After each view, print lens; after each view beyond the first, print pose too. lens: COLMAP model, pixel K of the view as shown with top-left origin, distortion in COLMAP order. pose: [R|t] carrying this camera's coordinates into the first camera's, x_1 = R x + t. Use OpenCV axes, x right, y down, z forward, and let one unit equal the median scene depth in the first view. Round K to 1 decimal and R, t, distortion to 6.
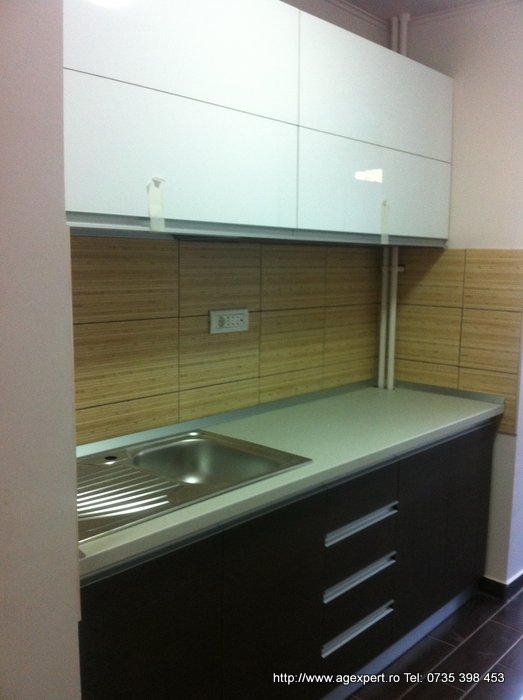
lens RADIAL K [[665.0, 0, 259.0], [0, 665.0, 344.3], [0, 0, 1]] dist [0.099495, -0.317278]
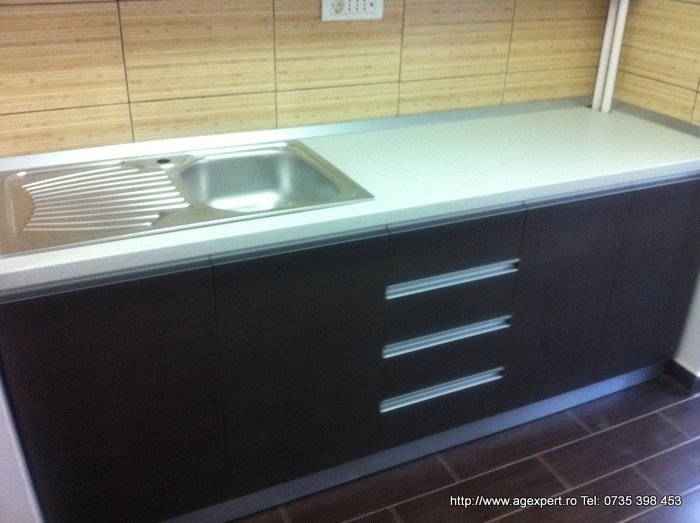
lens RADIAL K [[672.0, 0, 350.3], [0, 672.0, 257.8], [0, 0, 1]] dist [0.093508, -0.331660]
pose [[0.927333, 0.175512, -0.330529, 0.254811], [-0.059448, 0.941076, 0.332930, -0.018728], [0.369486, -0.289087, 0.883124, 0.198143]]
